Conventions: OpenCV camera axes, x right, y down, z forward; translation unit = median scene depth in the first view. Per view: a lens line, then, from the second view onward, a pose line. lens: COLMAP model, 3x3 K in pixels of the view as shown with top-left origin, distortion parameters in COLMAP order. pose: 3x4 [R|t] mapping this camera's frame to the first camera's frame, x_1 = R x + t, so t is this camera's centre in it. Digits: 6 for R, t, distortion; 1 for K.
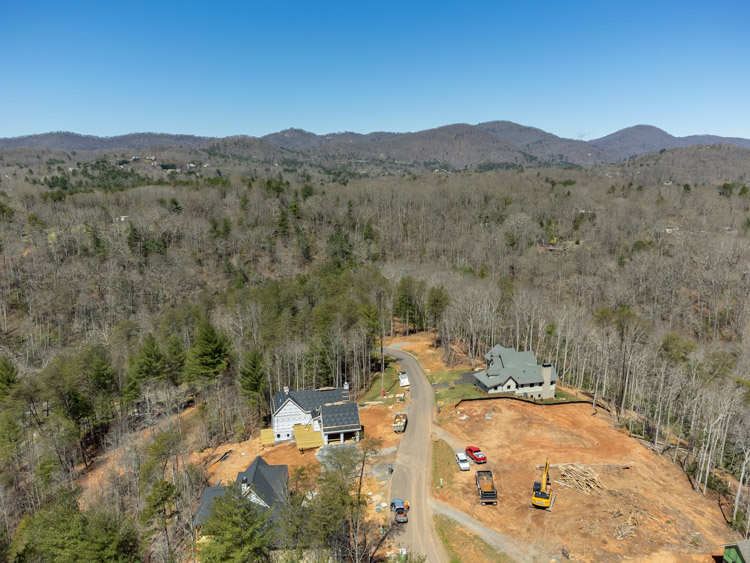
lens RADIAL K [[558.5, 0, 375.0], [0, 558.5, 281.5], [0, 0, 1]] dist [0.032120, -0.025933]
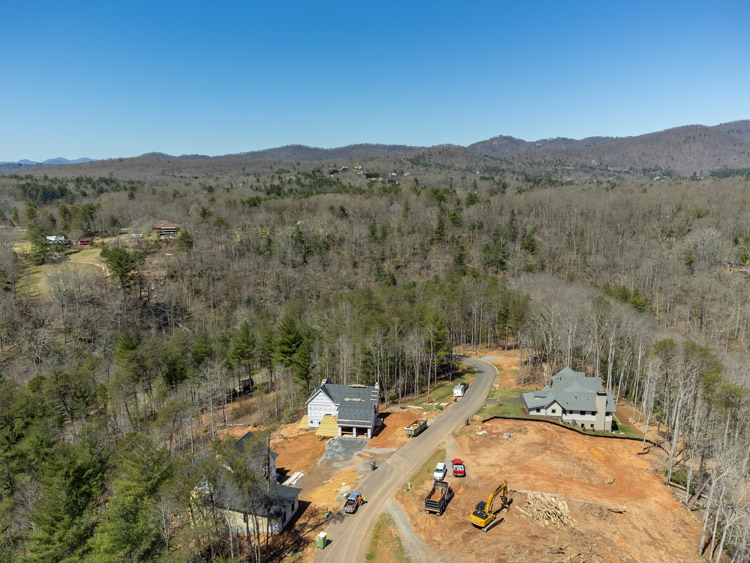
lens RADIAL K [[558.5, 0, 375.0], [0, 558.5, 281.5], [0, 0, 1]] dist [0.032120, -0.025933]
pose [[0.934095, 0.064678, -0.351116, 0.096103], [-0.069283, 0.997597, -0.000553, -0.003002], [0.350236, 0.024843, 0.936332, 0.000717]]
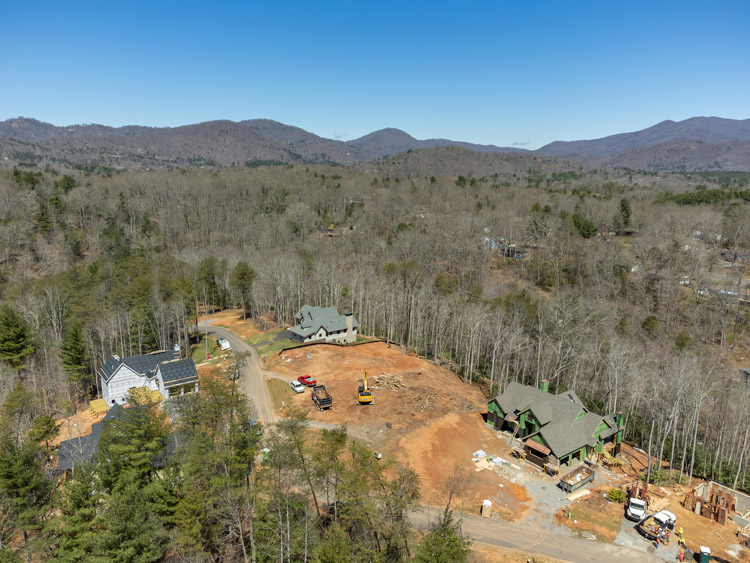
lens RADIAL K [[558.5, 0, 375.0], [0, 558.5, 281.5], [0, 0, 1]] dist [0.032120, -0.025933]
pose [[0.919181, -0.073755, 0.386868, -0.034577], [0.072713, 0.997202, 0.017351, 0.022462], [-0.387065, 0.012182, 0.921972, -0.041724]]
